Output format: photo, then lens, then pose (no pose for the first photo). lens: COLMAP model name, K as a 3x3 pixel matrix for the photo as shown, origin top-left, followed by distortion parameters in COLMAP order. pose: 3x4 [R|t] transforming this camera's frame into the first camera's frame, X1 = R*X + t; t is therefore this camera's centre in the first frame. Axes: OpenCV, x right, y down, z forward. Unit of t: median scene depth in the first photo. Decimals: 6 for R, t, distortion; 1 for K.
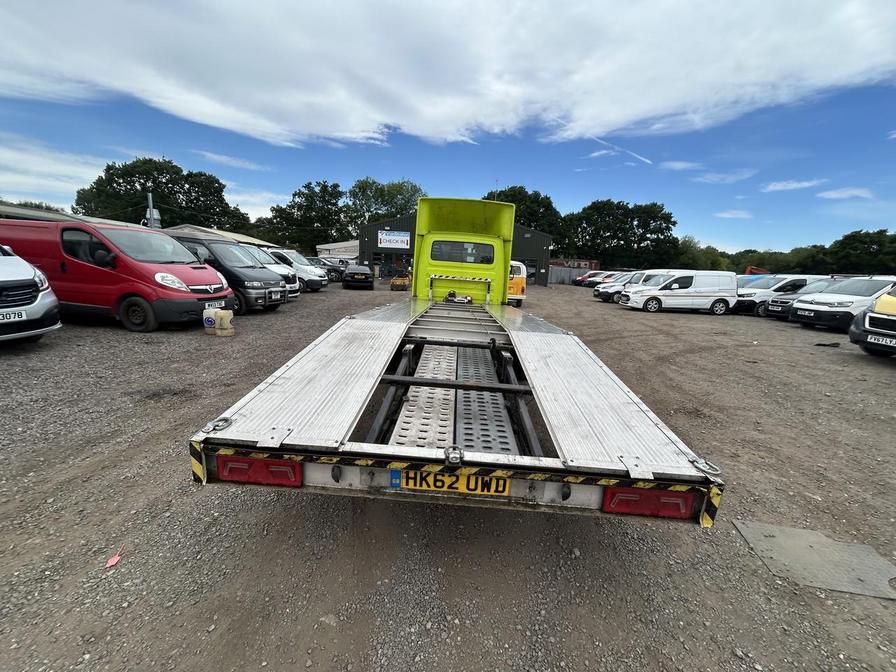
lens RADIAL K [[361.5, 0, 447.6], [0, 361.5, 341.2], [0, 0, 1]] dist [-0.001962, 0.001090]
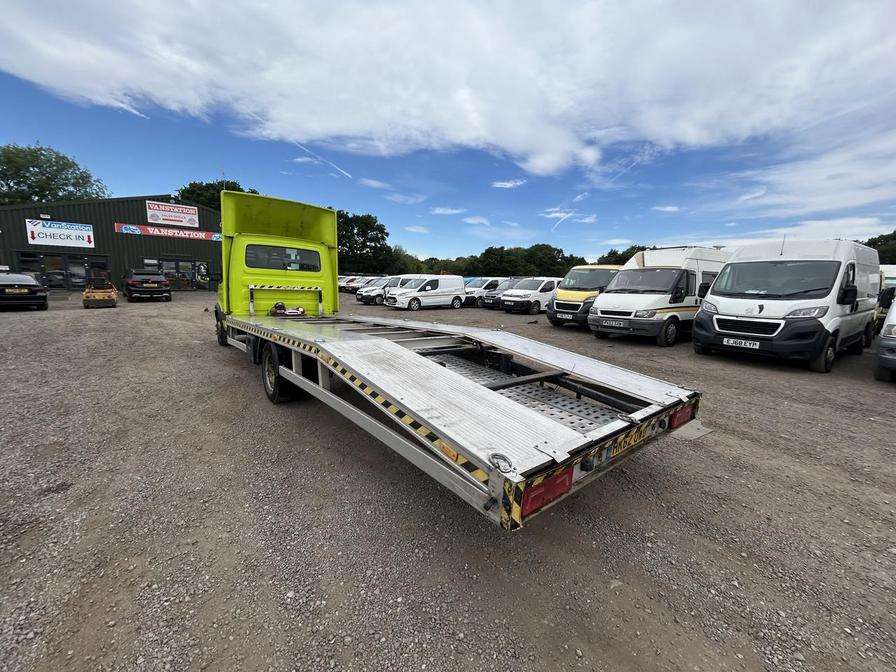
lens RADIAL K [[361.5, 0, 448.0], [0, 361.5, 340.6], [0, 0, 1]] dist [-0.001962, 0.001090]
pose [[0.745902, -0.129999, 0.653246, -0.076024], [0.138793, 0.989575, 0.038450, -0.007238], [-0.651434, 0.061986, 0.756169, 0.022648]]
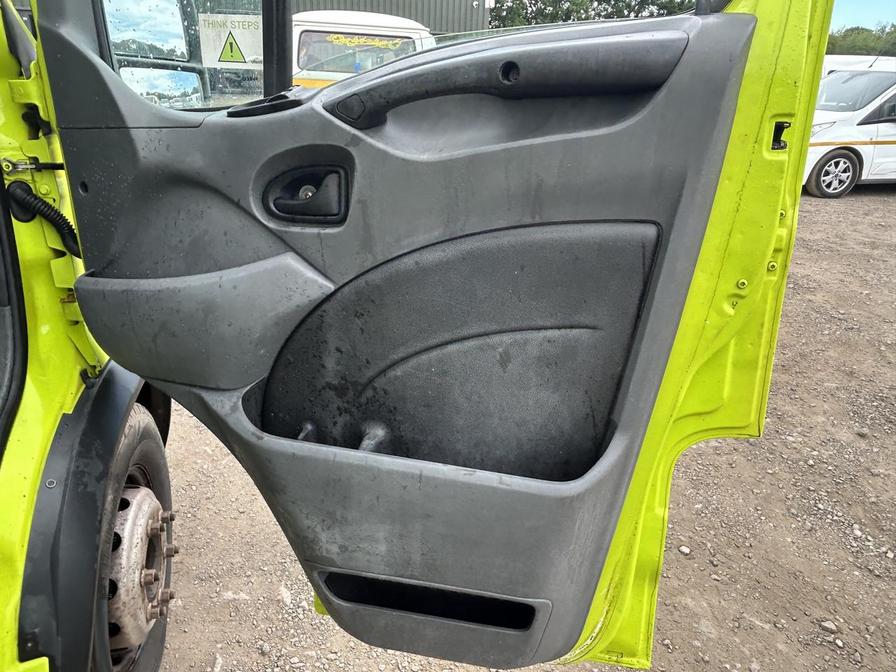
lens RADIAL K [[620.1, 0, 436.3], [0, 620.1, 316.0], [0, 0, 1]] dist [0.005608, 0.000033]
pose [[0.974347, -0.088283, 0.207012, 0.060585], [0.051614, 0.982987, 0.176274, -0.050123], [-0.219052, -0.161068, 0.962327, 0.295024]]
